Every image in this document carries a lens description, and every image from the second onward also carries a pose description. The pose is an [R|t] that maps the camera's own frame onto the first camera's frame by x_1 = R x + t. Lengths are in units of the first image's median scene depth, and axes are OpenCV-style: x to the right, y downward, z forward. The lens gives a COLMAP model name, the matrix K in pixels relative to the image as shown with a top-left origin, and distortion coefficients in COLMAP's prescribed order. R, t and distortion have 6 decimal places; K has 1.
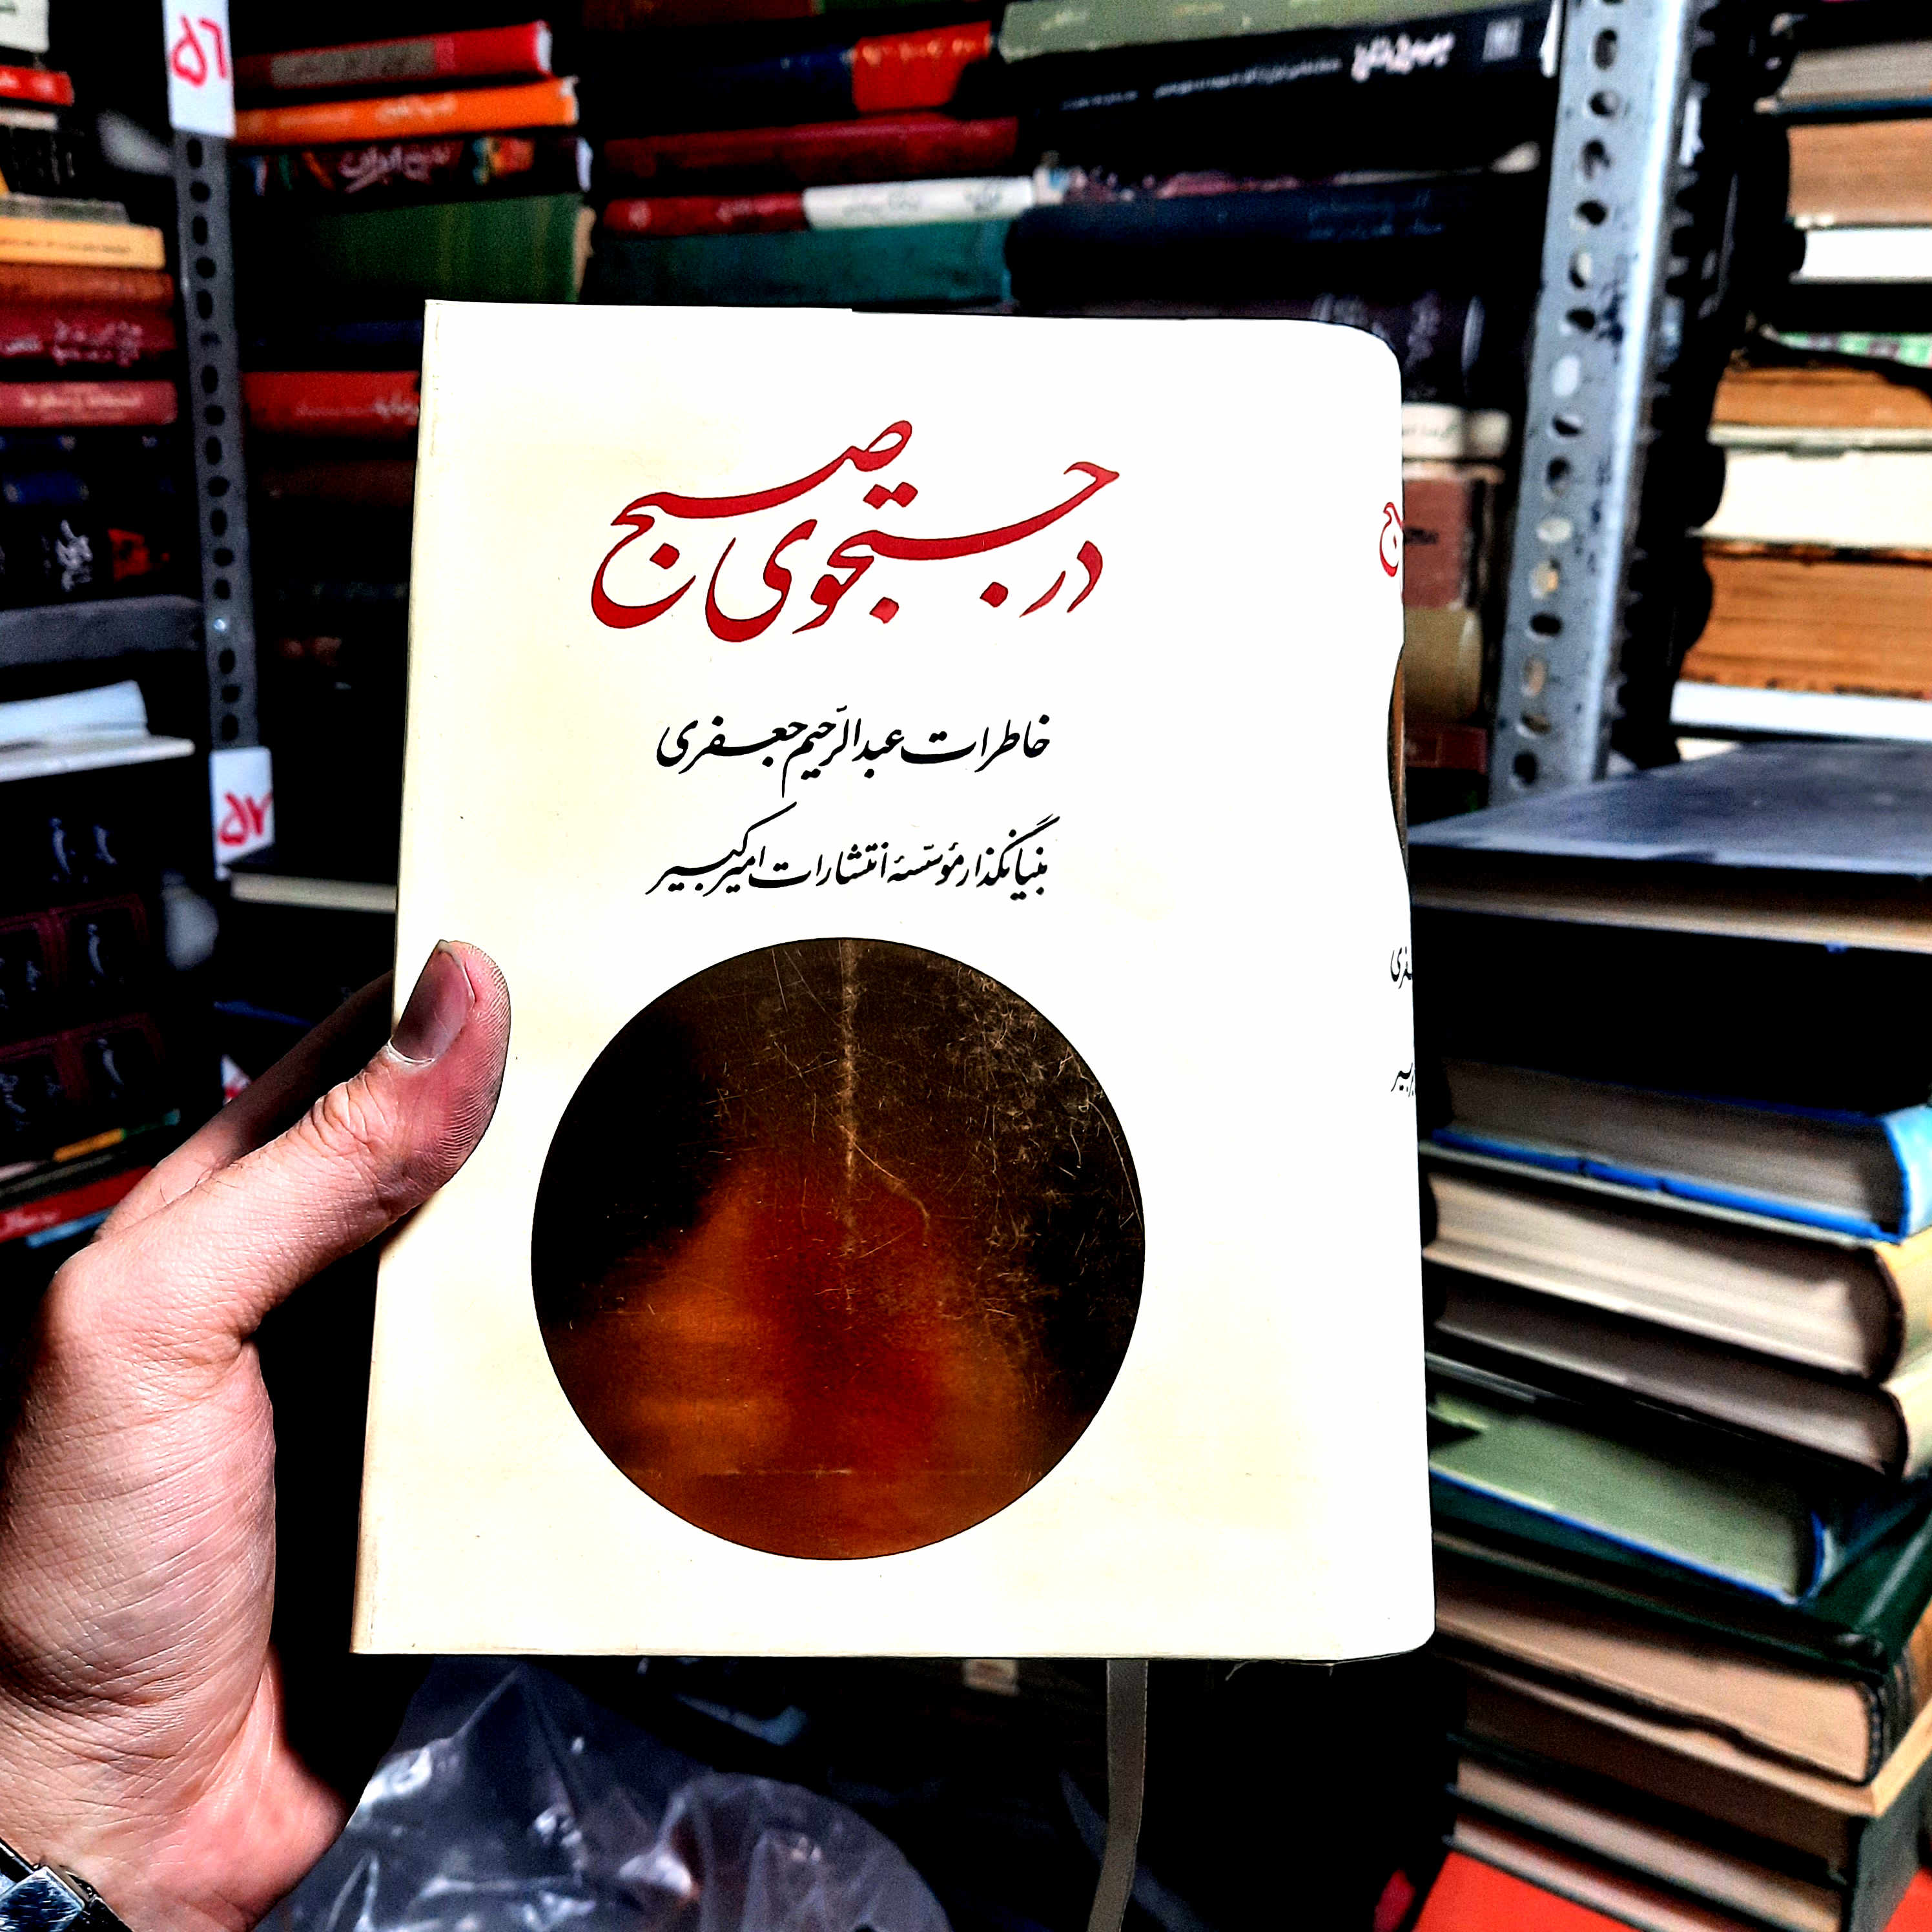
lens RADIAL K [[1920.2, 0, 935.6], [0, 1920.2, 961.1], [0, 0, 1]] dist [0.017522, -0.036290]
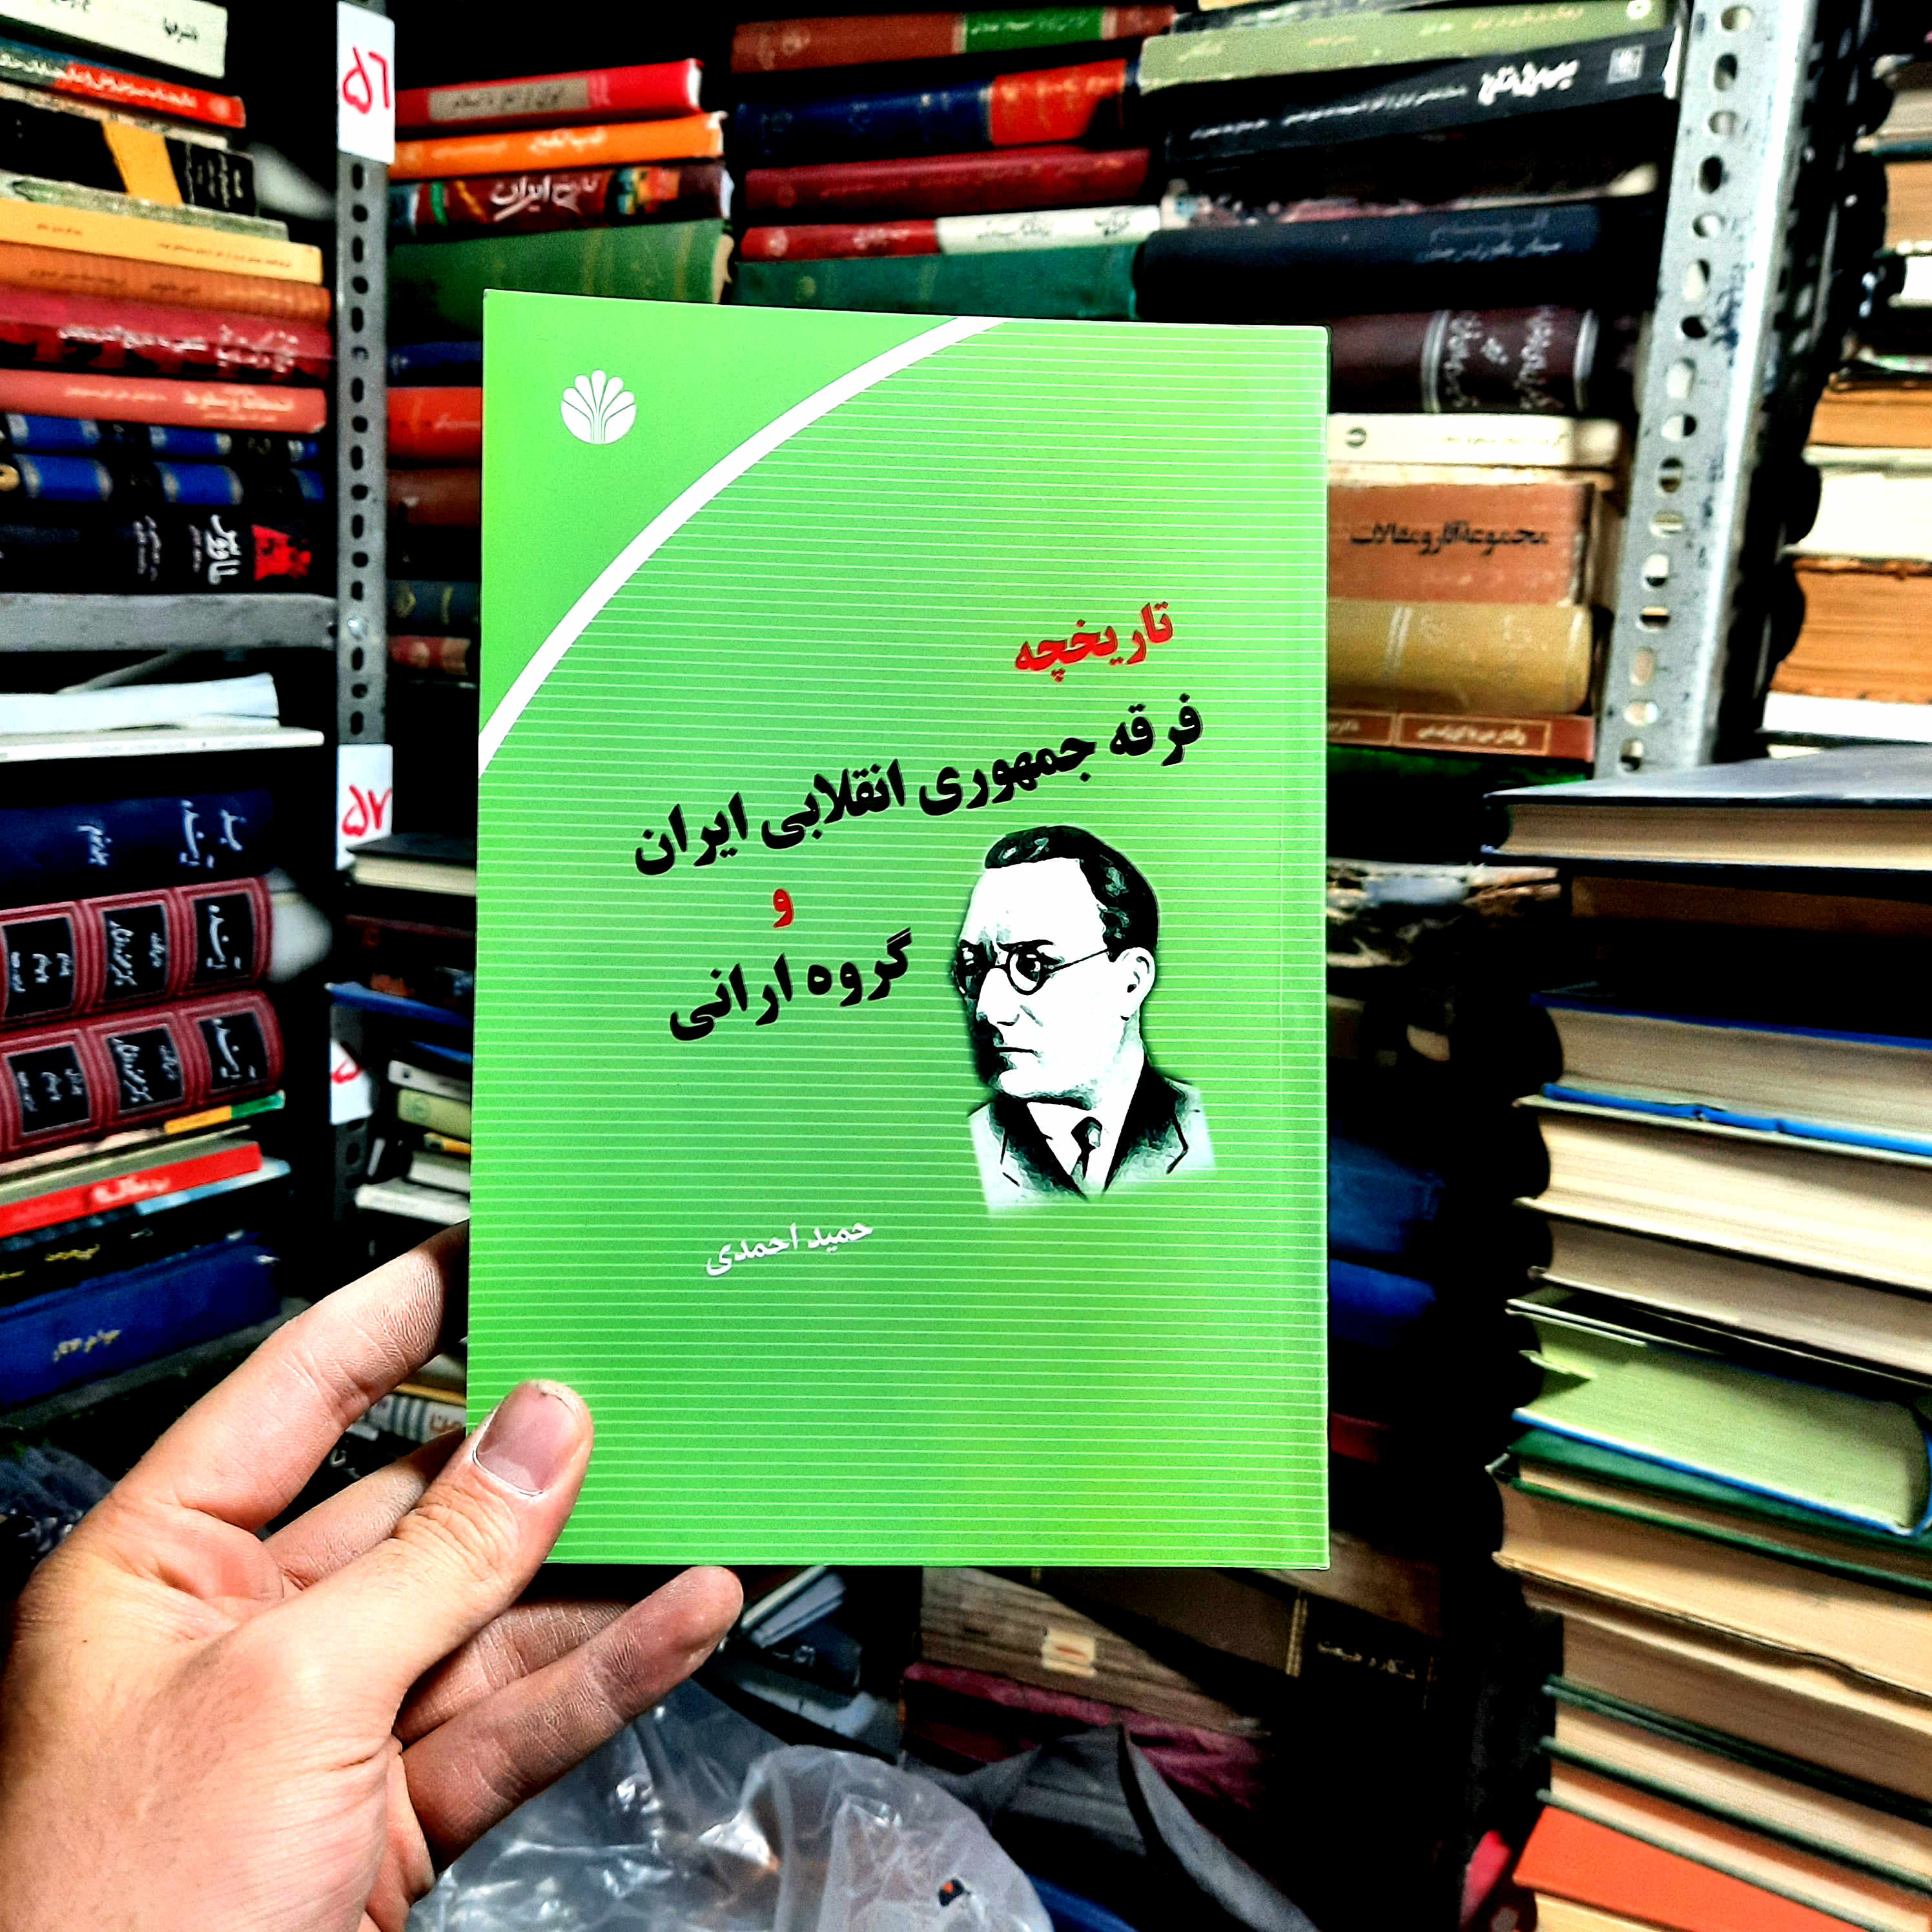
lens RADIAL K [[1902.5, 0, 930.2], [0, 1902.5, 974.2], [0, 0, 1]] dist [0.016464, -0.028117]
pose [[0.999314, 0.033549, -0.015682, -0.043898], [-0.034362, 0.997903, -0.054857, 0.073620], [0.013809, 0.055359, 0.998371, -0.021701]]
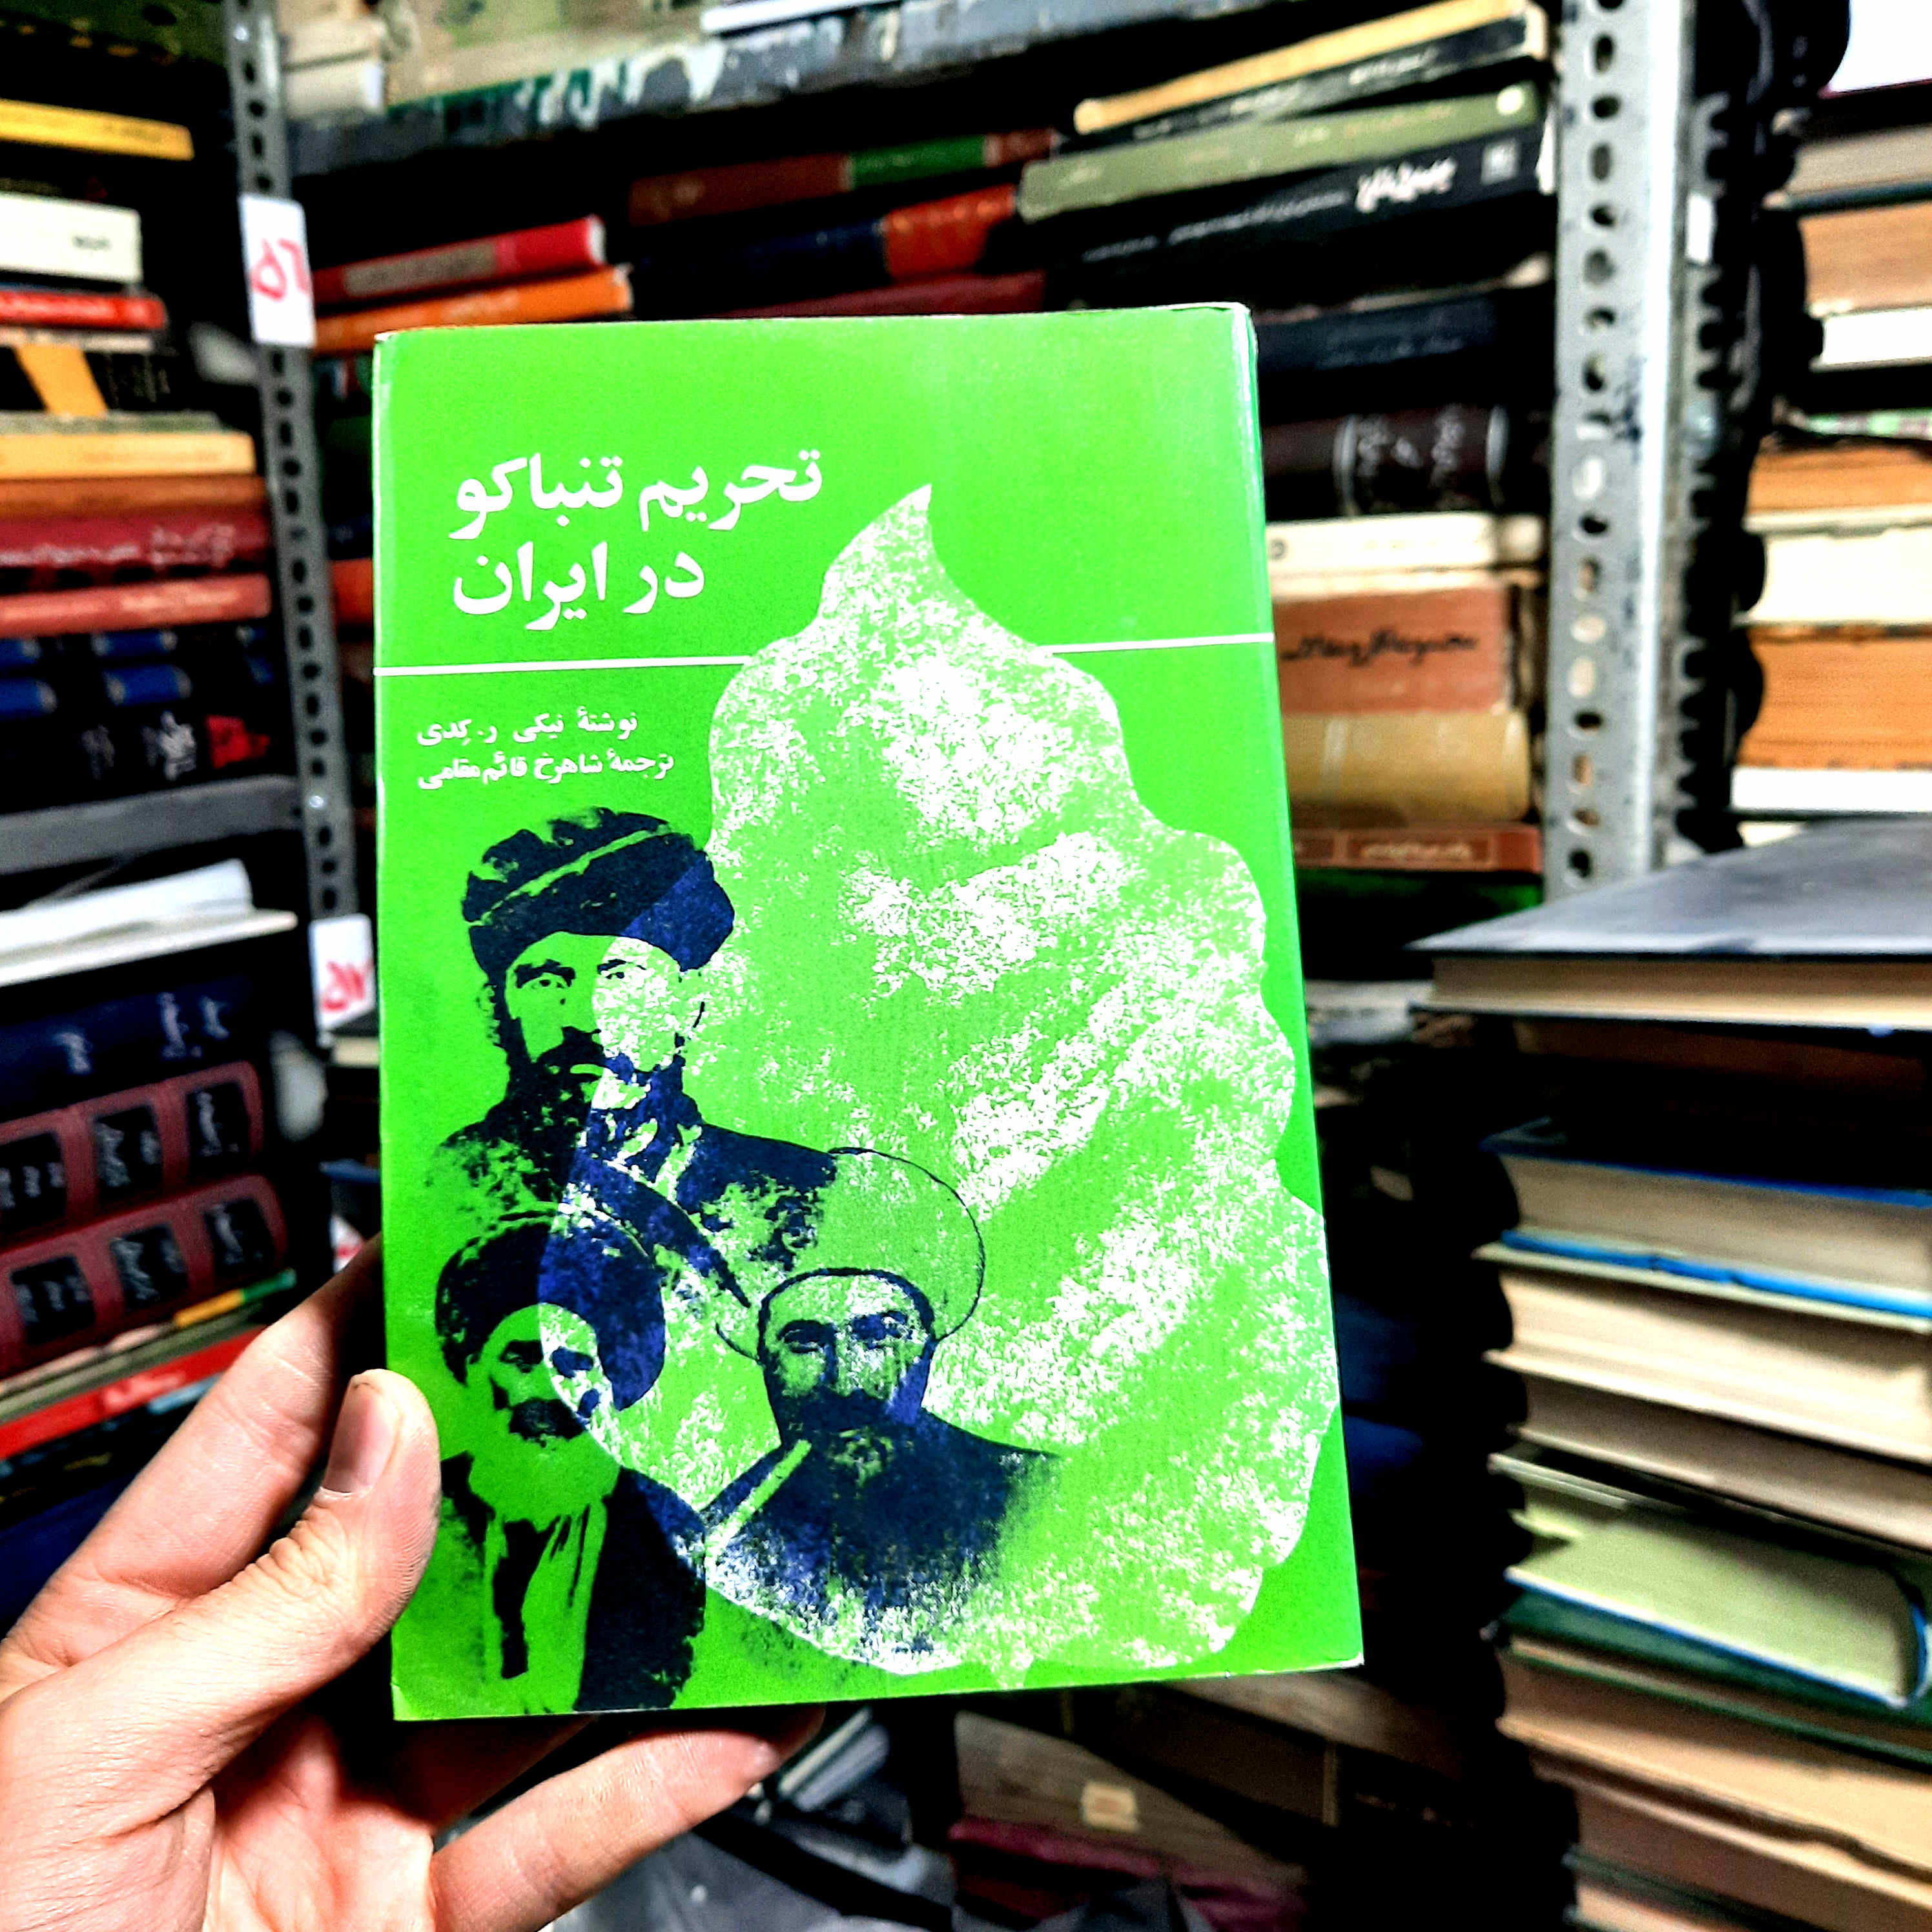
lens RADIAL K [[1920.2, 0, 935.6], [0, 1920.2, 961.1], [0, 0, 1]] dist [0.017522, -0.036290]
pose [[0.996382, -0.056731, -0.063273, 0.028270], [0.052350, 0.996251, -0.068869, 0.000960], [0.066943, 0.065307, 0.995617, -0.012222]]
